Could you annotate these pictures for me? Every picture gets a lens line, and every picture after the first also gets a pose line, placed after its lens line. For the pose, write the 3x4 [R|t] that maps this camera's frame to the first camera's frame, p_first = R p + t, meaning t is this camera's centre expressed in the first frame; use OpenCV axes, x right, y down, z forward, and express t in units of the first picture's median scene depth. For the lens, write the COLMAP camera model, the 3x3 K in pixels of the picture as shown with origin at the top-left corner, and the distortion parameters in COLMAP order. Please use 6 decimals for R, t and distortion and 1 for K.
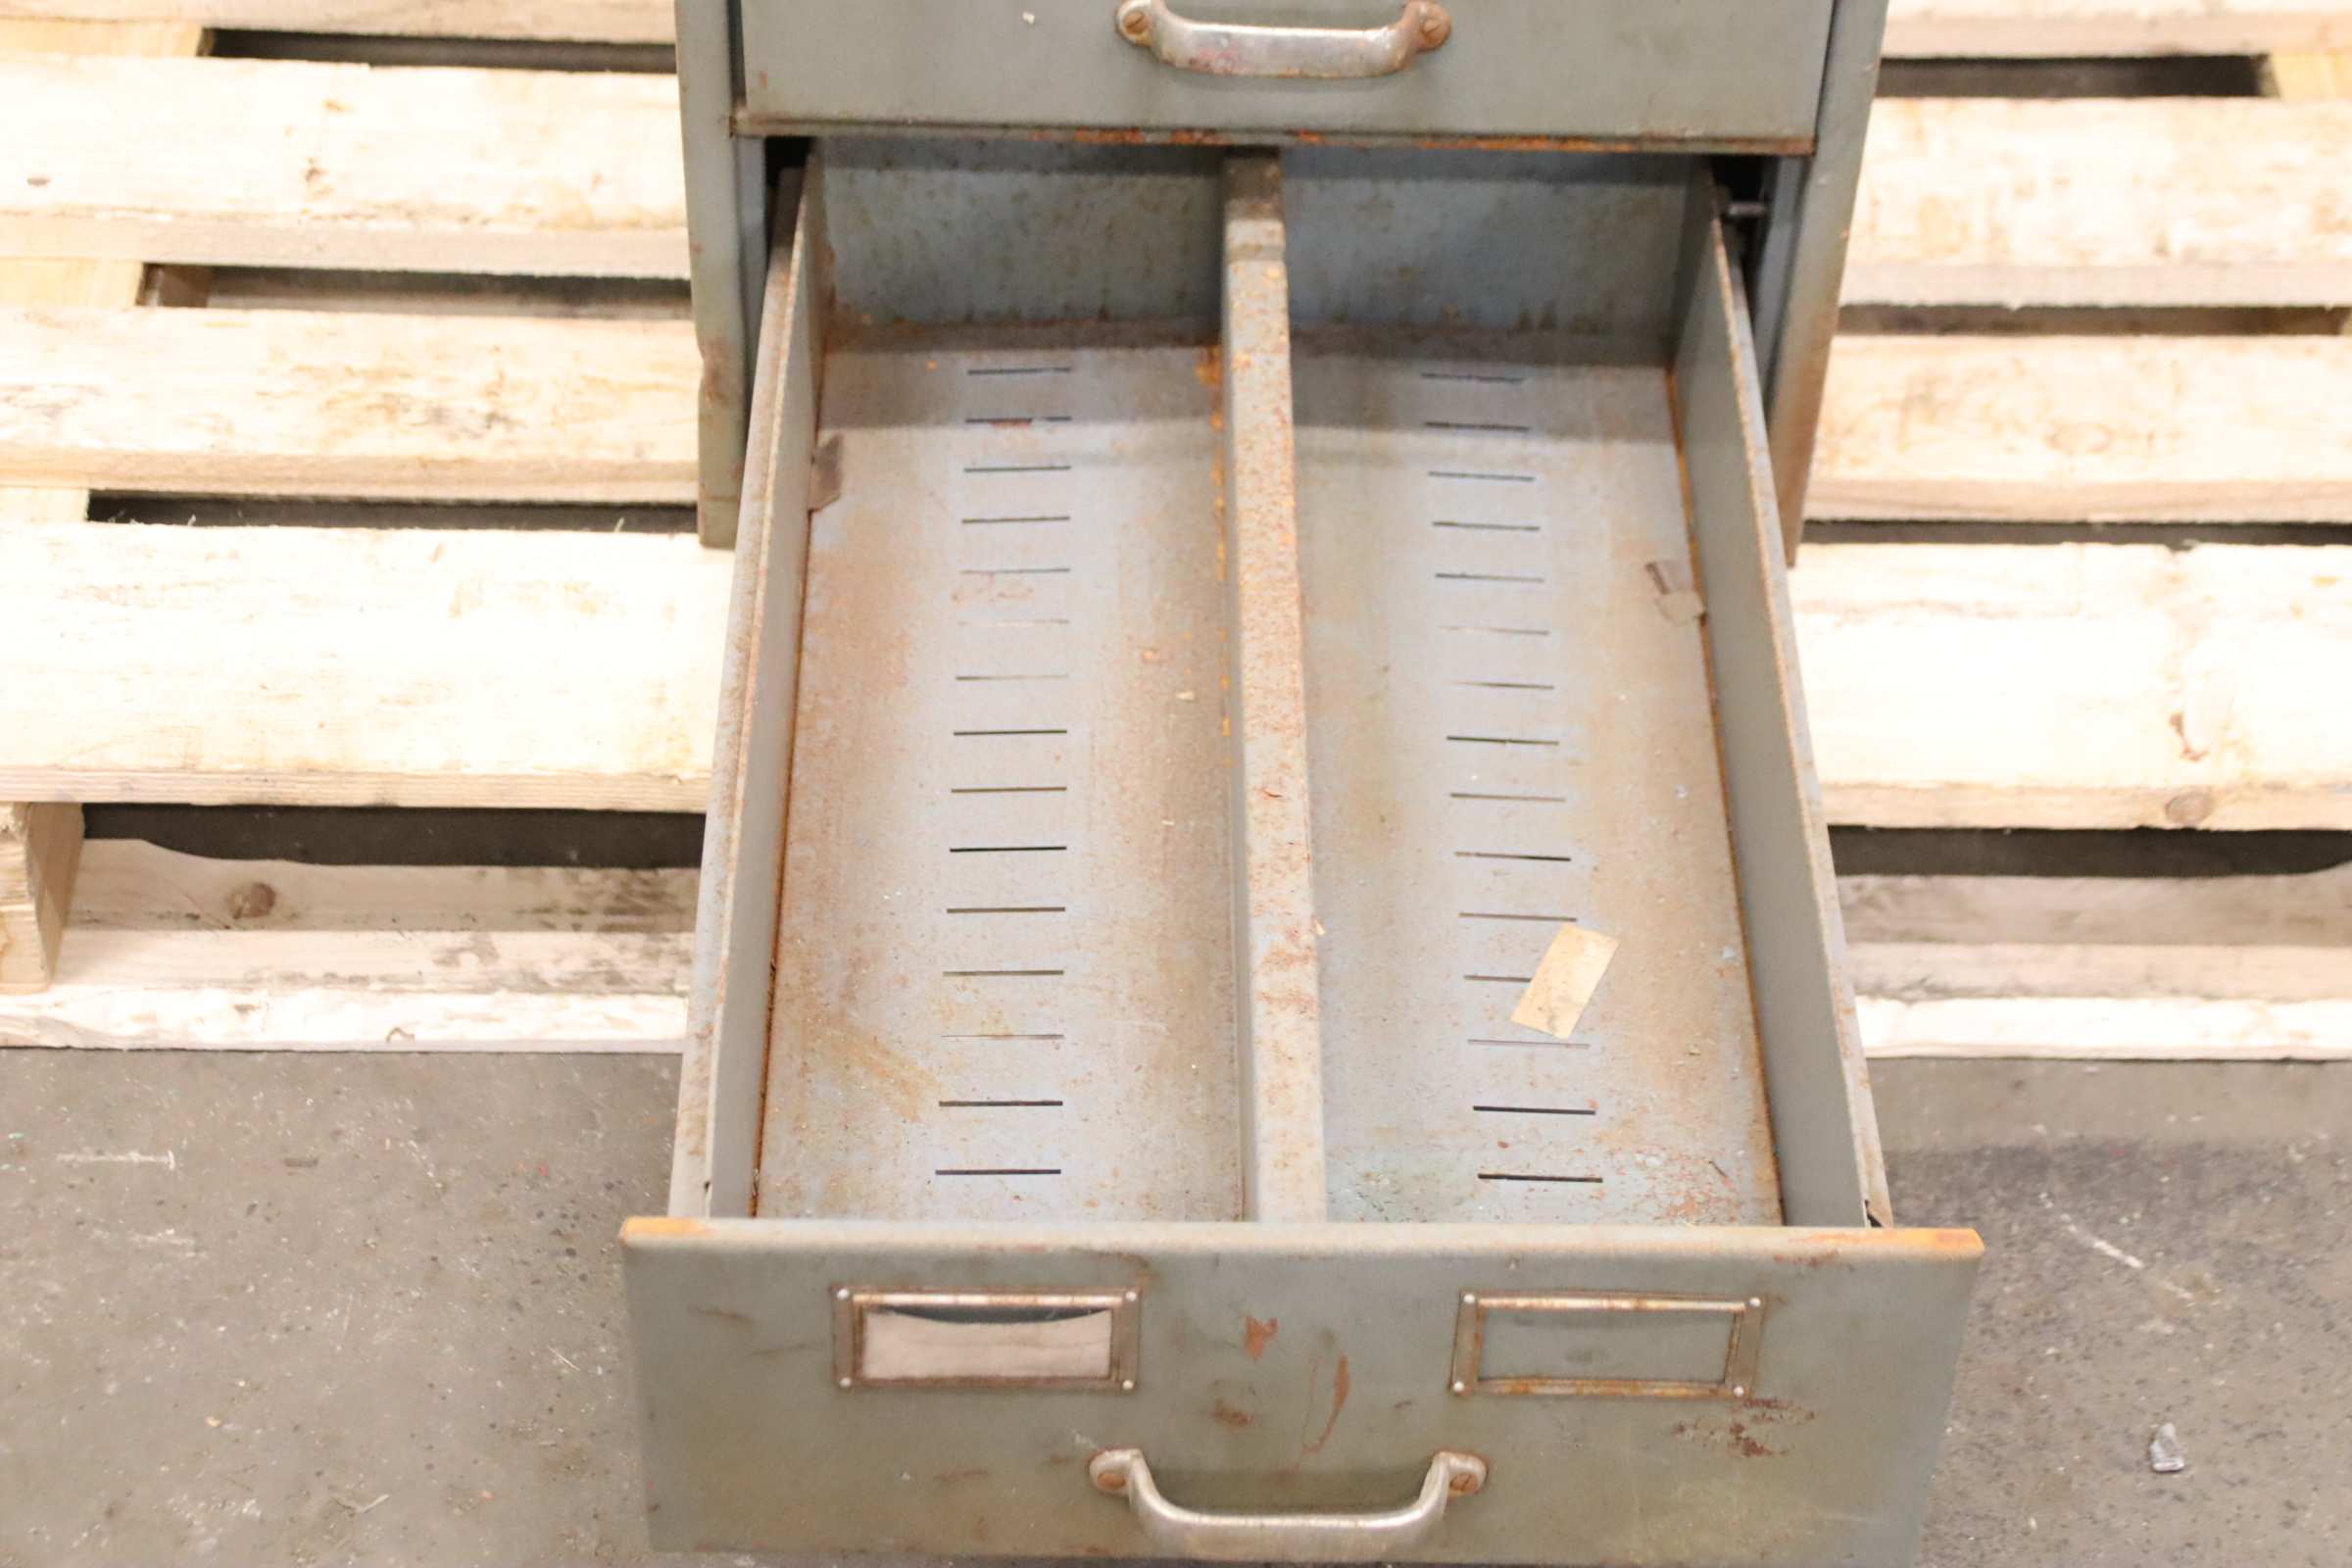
lens RADIAL K [[4568.3, 0, 1176.0], [0, 4568.3, 784.0], [0, 0, 1]] dist [0.171970, 0.633346]
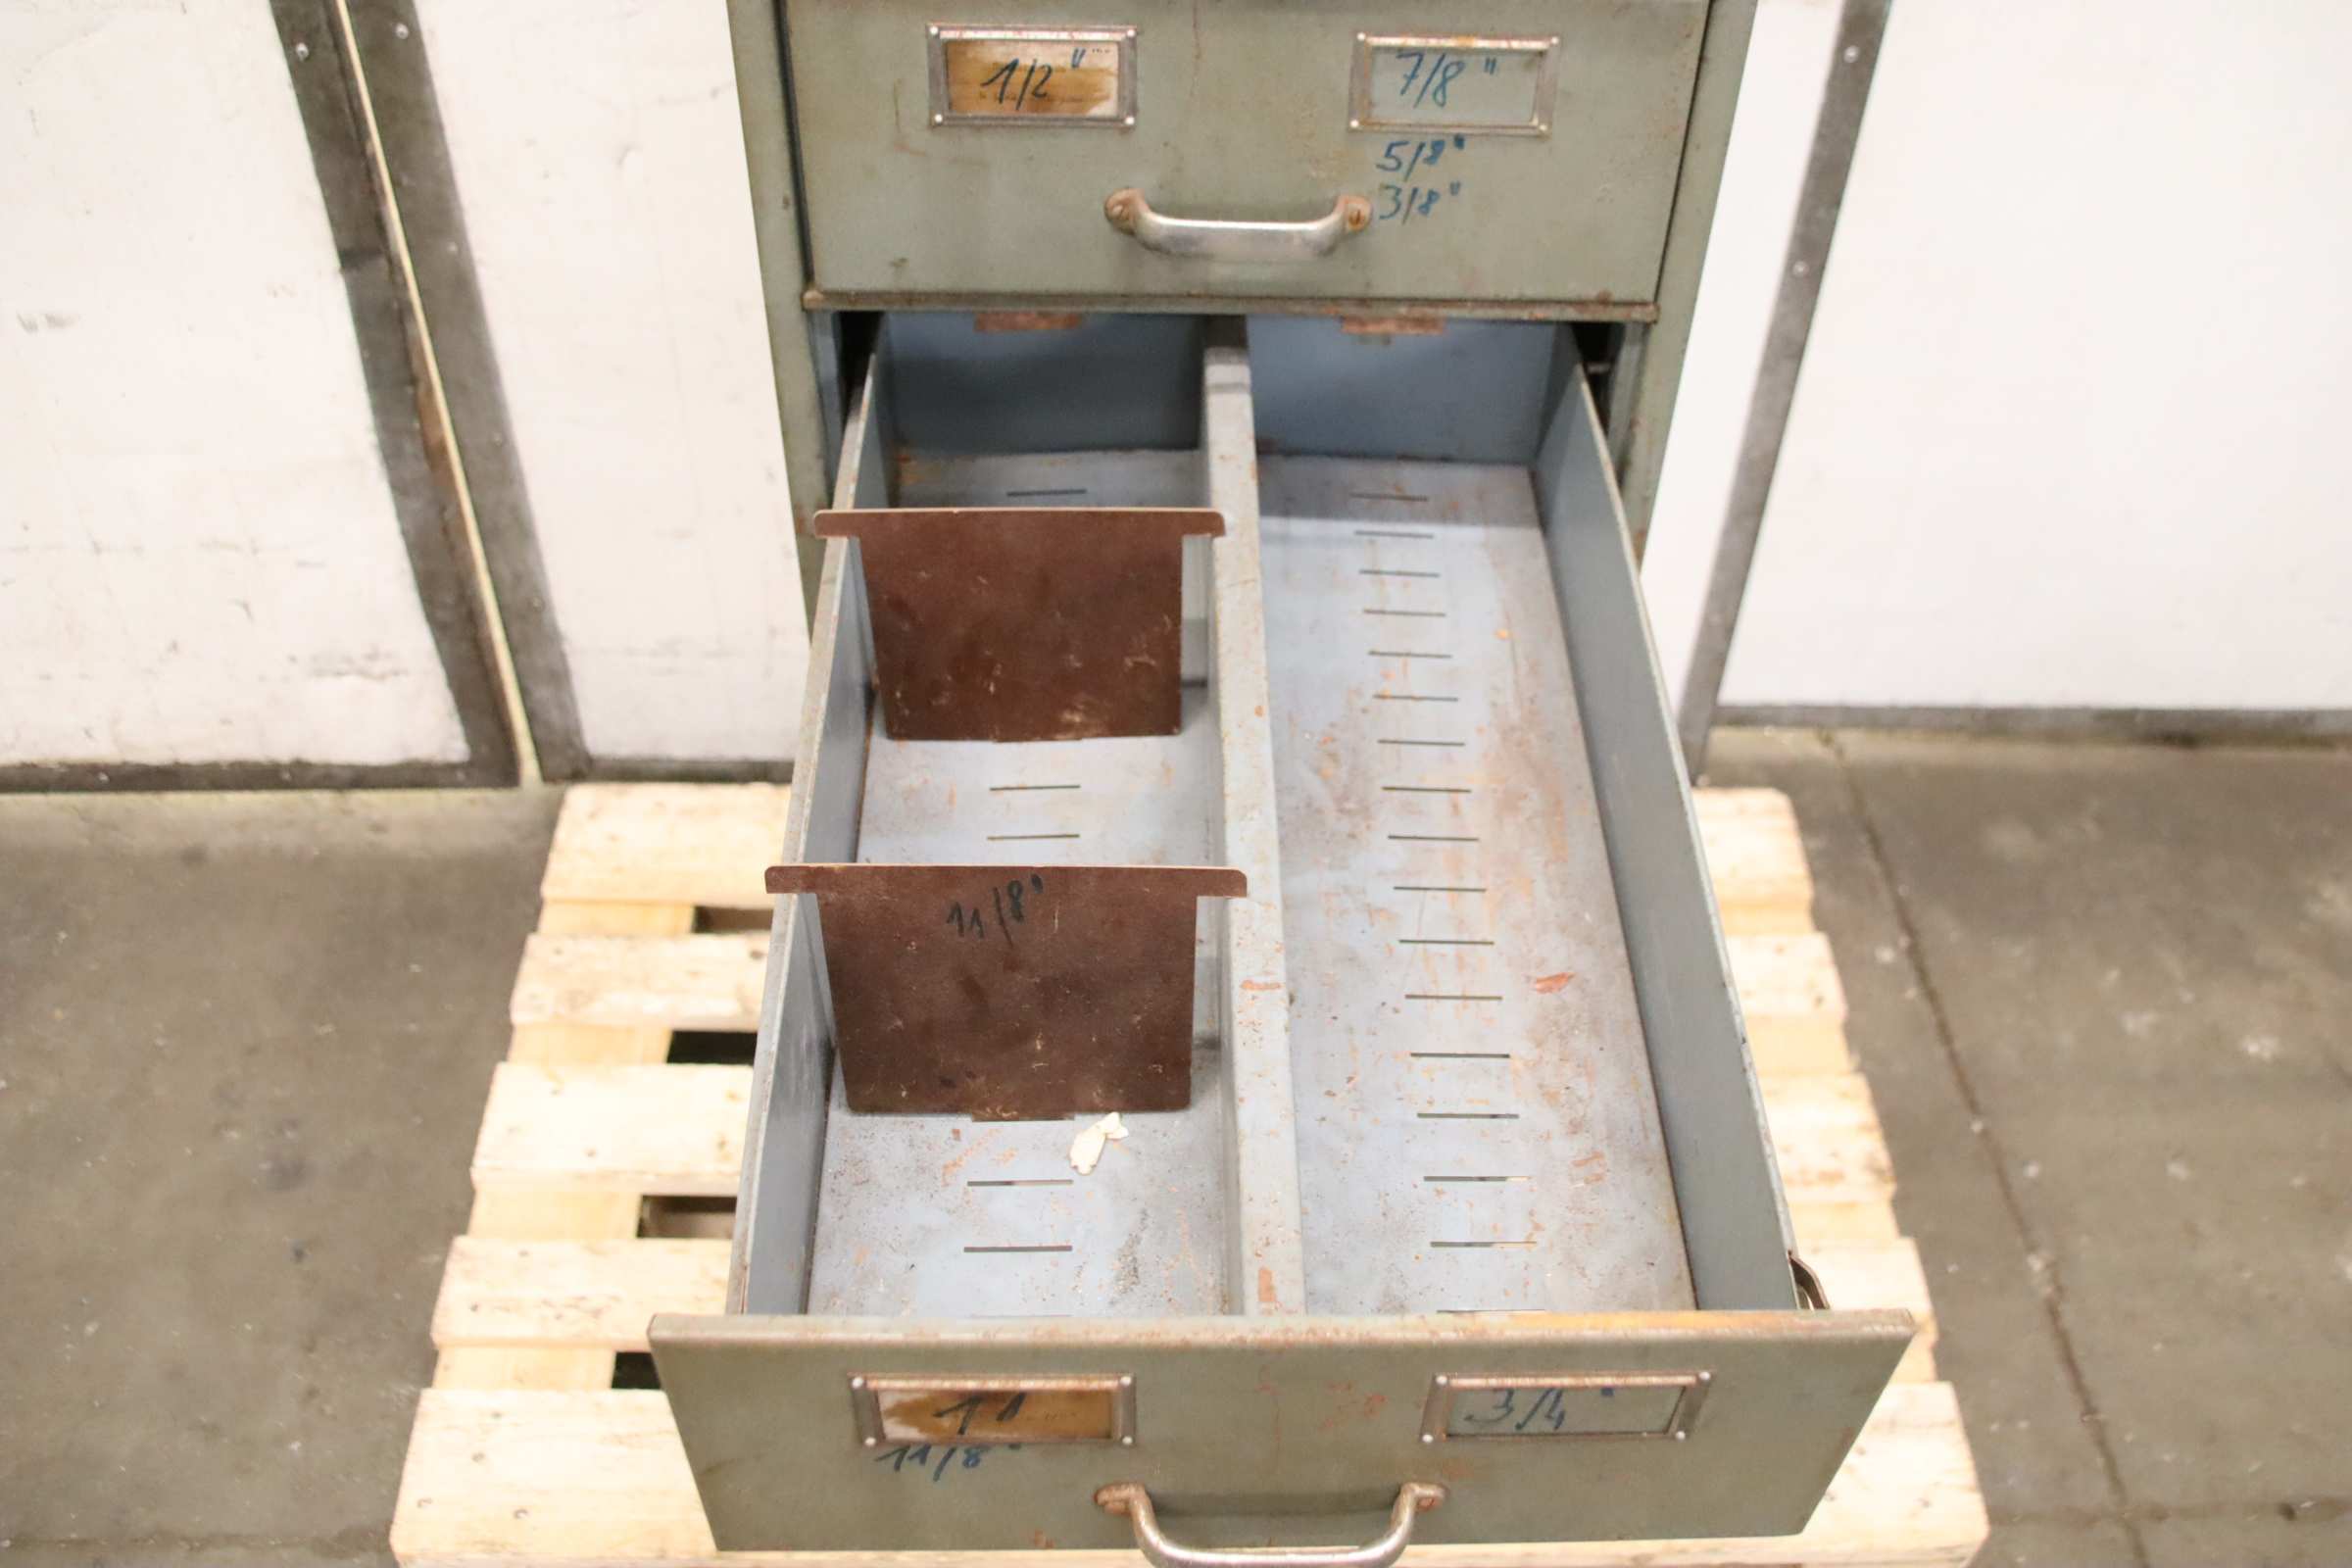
lens RADIAL K [[2239.0, 0, 1176.0], [0, 2239.0, 784.0], [0, 0, 1]] dist [-0.126825, 0.145378]
pose [[0.999971, -0.003233, -0.006950, 0.020451], [0.003657, 0.998075, 0.061918, -0.378530], [0.006737, -0.061942, 0.998057, 0.045238]]
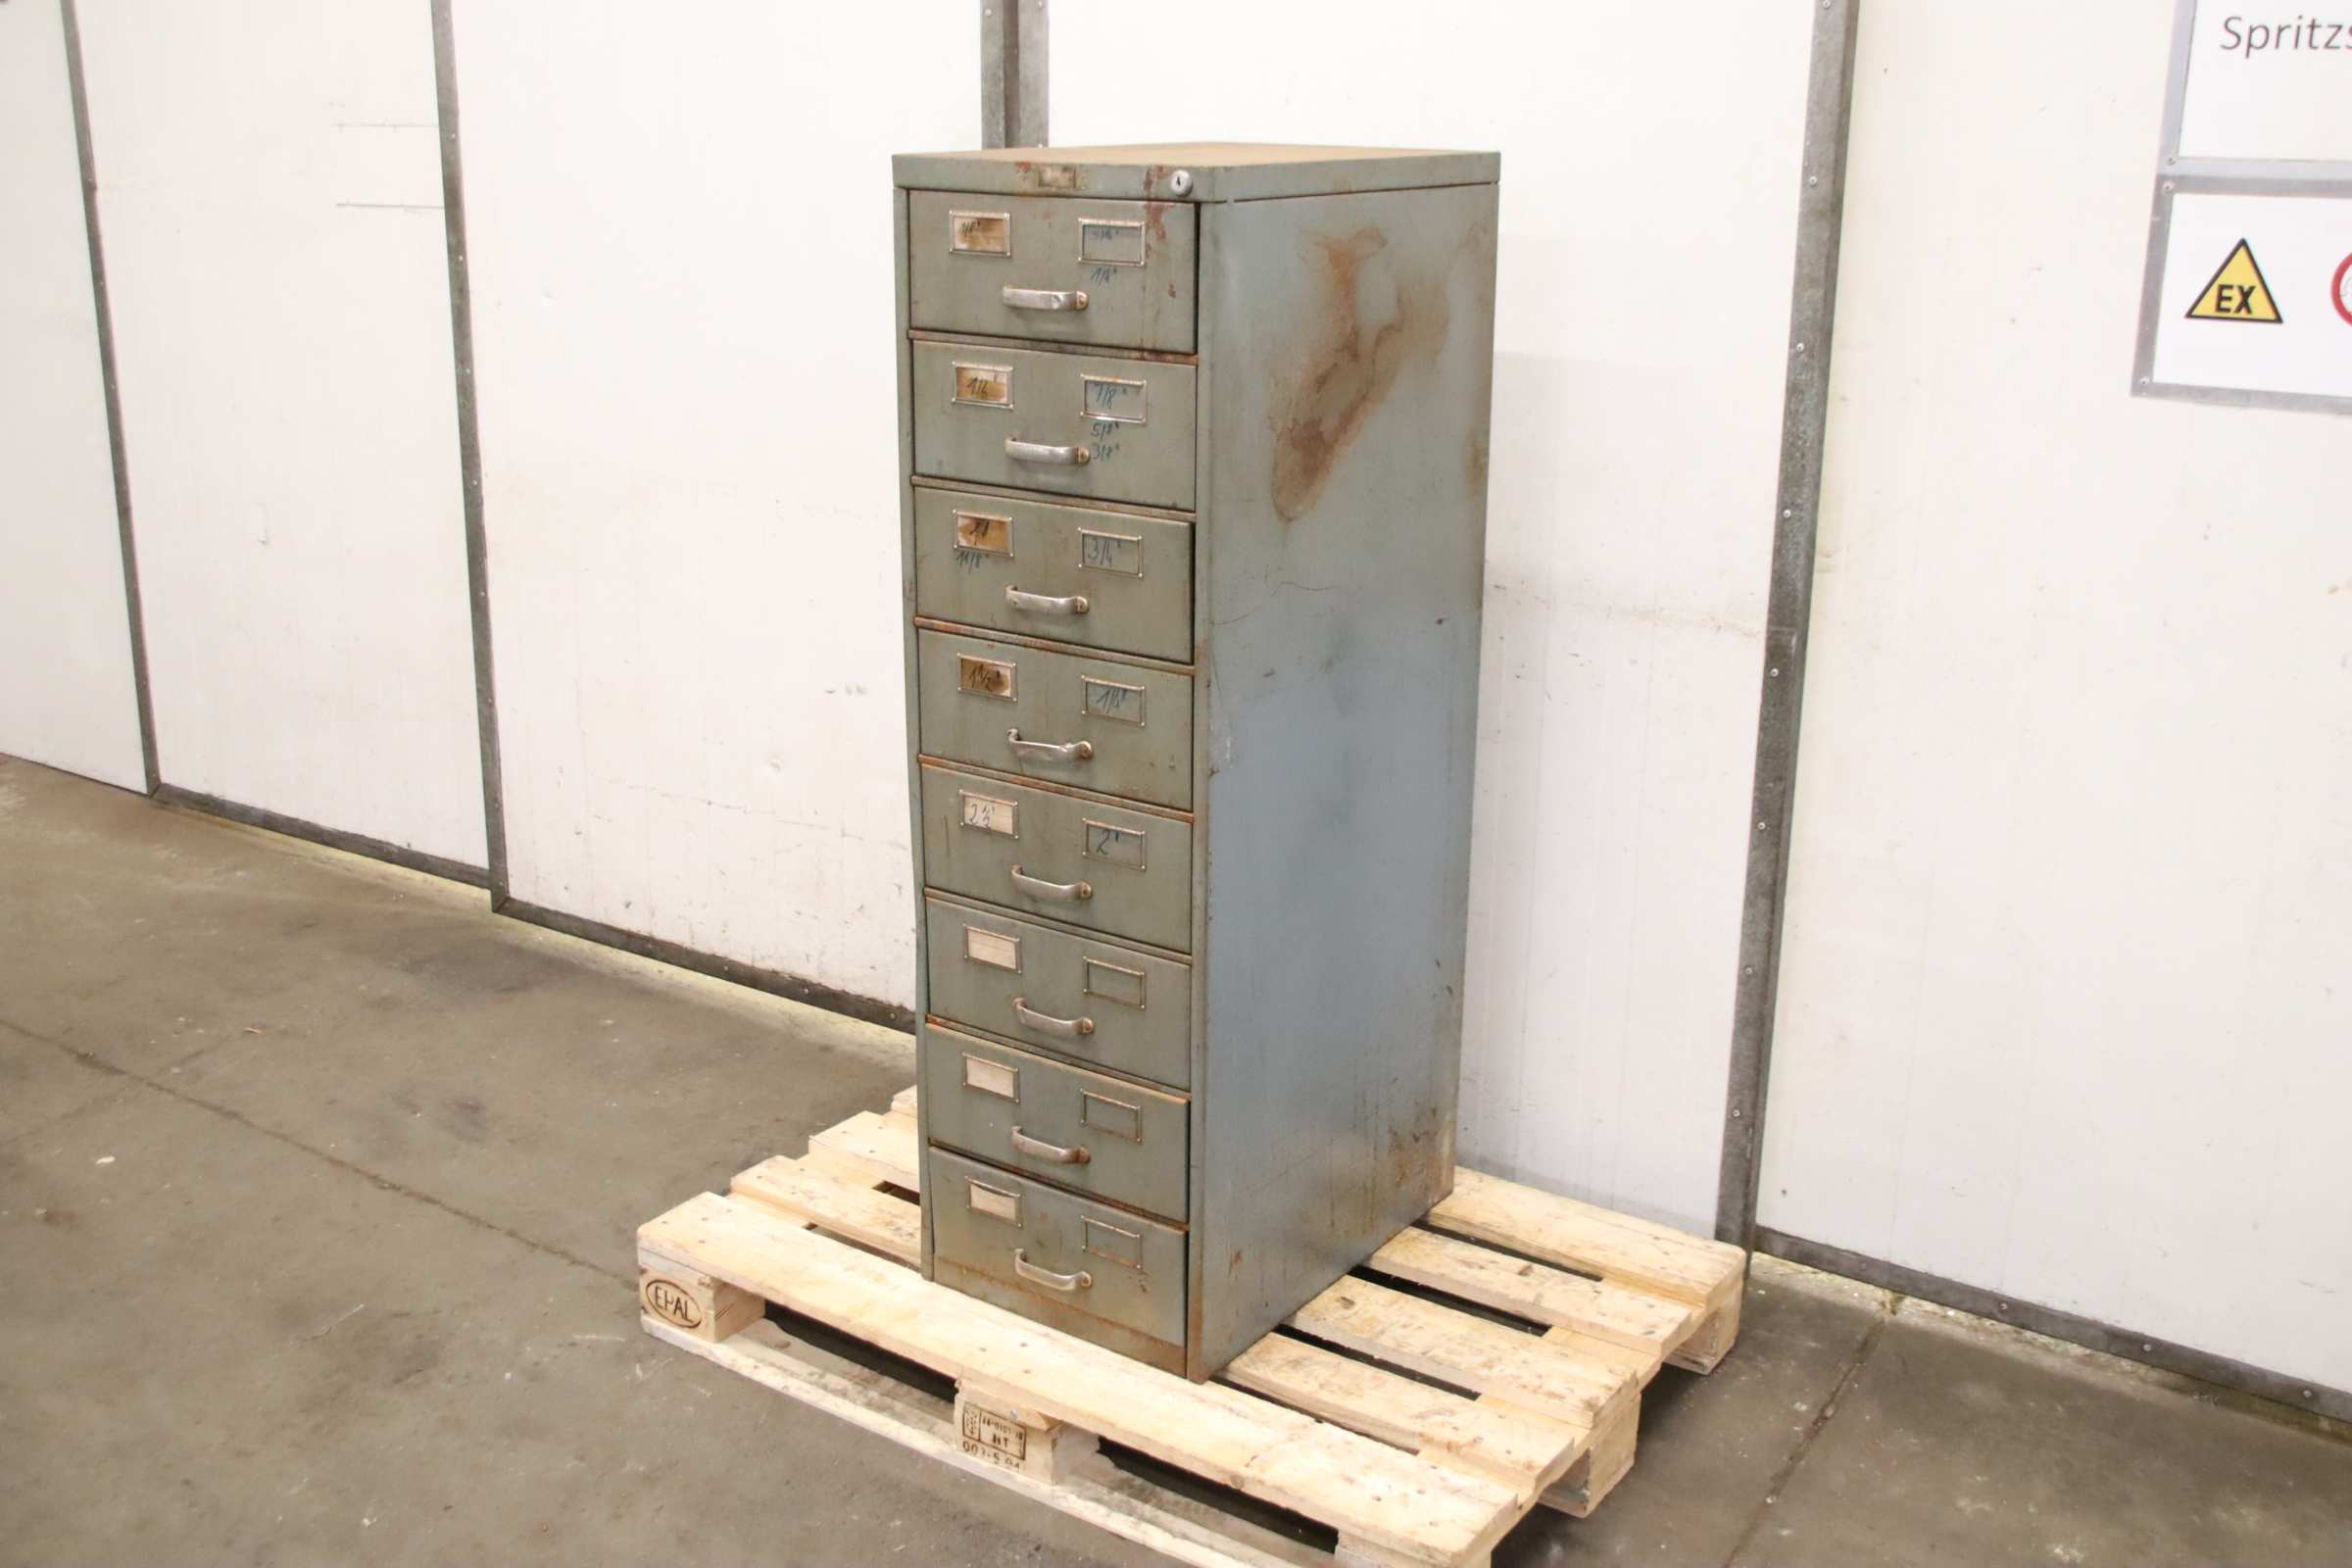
lens RADIAL K [[2379.7, 0, 1152.3], [0, 2379.7, 751.4], [0, 0, 1]] dist [-0.125587, 0.177884]
pose [[0.808361, 0.143430, -0.570947, 0.914543], [-0.382985, 0.864688, -0.325018, 0.105396], [0.447074, 0.481396, 0.753911, -0.357457]]
